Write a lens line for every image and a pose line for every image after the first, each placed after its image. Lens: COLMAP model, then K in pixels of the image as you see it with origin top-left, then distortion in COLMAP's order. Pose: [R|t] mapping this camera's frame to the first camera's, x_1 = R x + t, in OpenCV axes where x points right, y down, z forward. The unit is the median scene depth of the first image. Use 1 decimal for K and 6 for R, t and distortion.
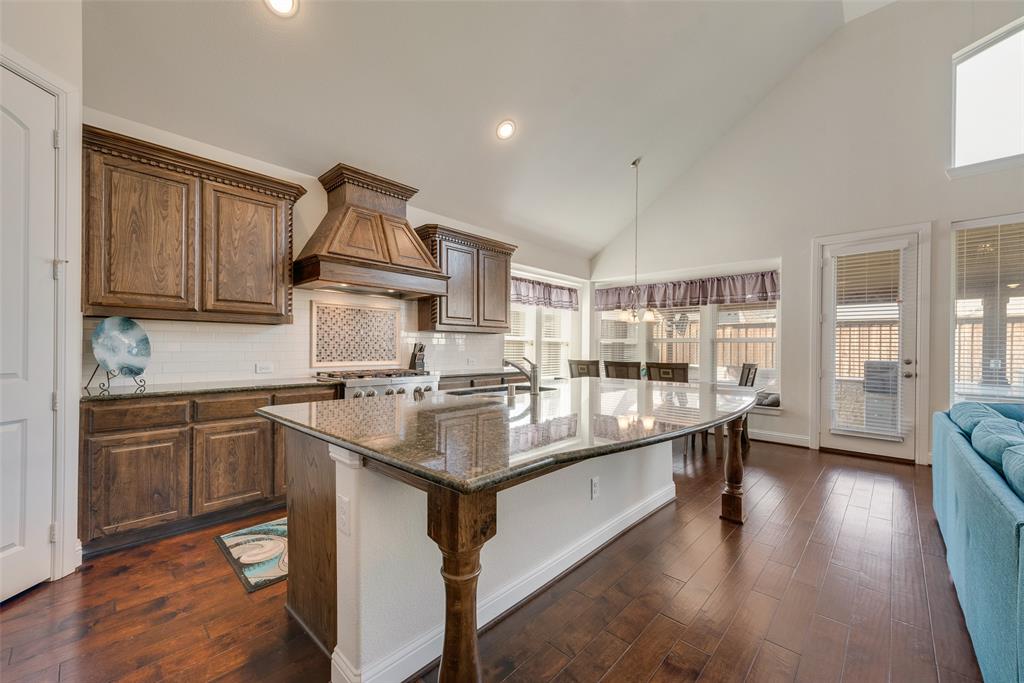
lens RADIAL K [[405.1, 0, 520.1], [0, 405.1, 346.9], [0, 0, 1]] dist [0.002021, 0.000068]
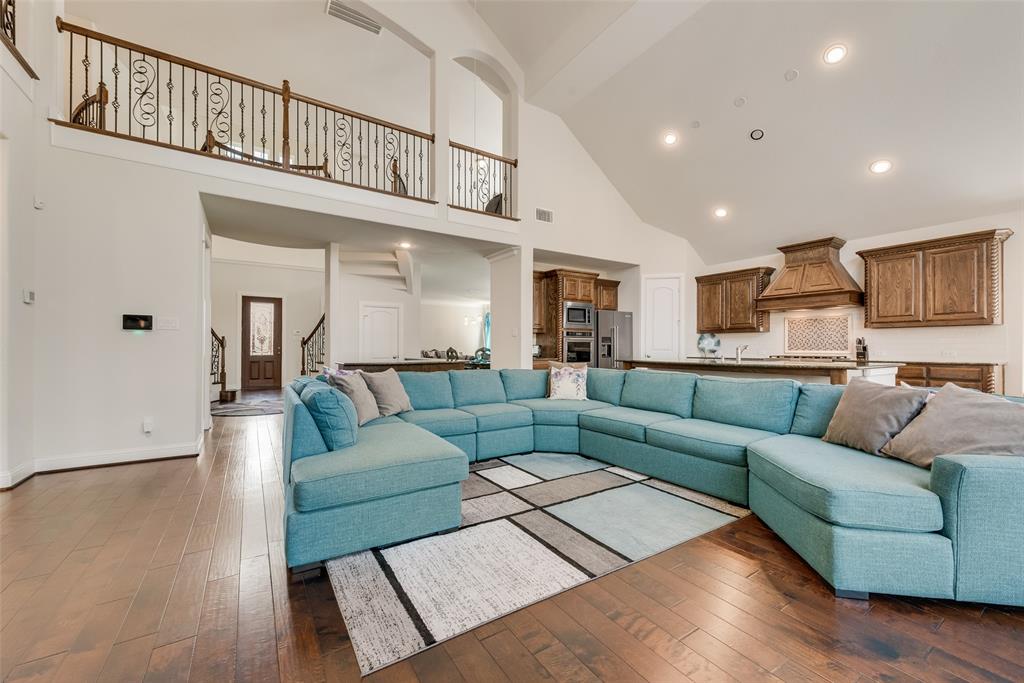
lens RADIAL K [[405.1, 0, 512.9], [0, 405.1, 345.8], [0, 0, 1]] dist [0.002021, 0.000068]
pose [[-0.235101, -0.010461, -0.971915, 1.219829], [0.004459, 0.999920, -0.011841, 0.025646], [0.971961, -0.007118, -0.235036, 0.157898]]
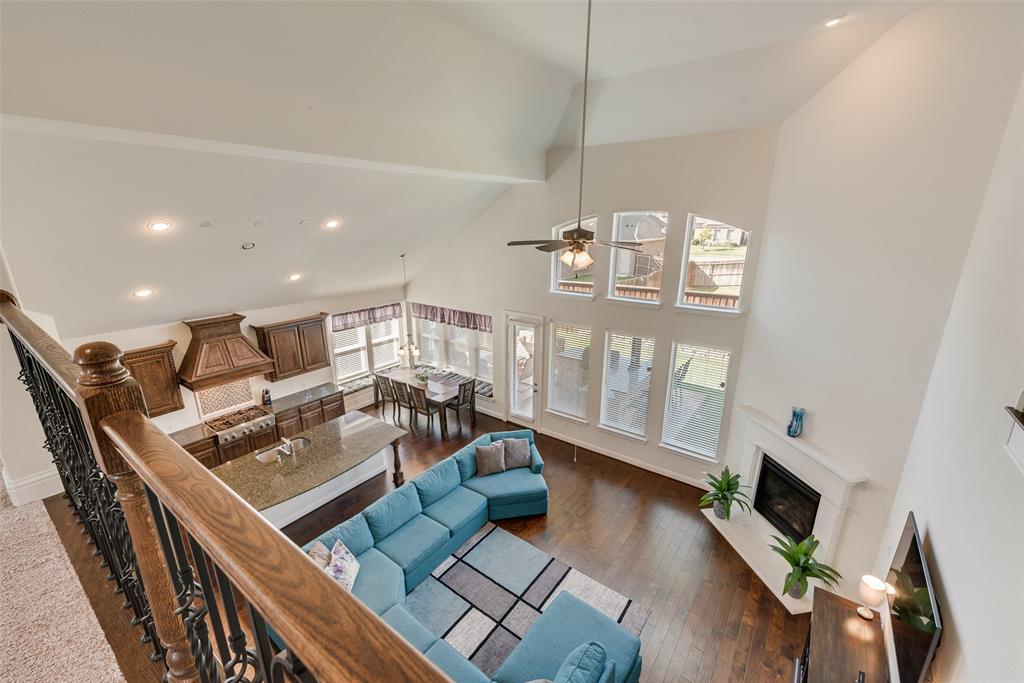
lens RADIAL K [[405.1, 0, 512.1], [0, 405.1, 345.9], [0, 0, 1]] dist [0.002021, 0.000068]
pose [[0.992682, -0.035948, 0.115283, 0.565079], [0.001588, 0.958466, 0.285201, -0.626006], [-0.120747, -0.282931, 0.951509, -0.697602]]
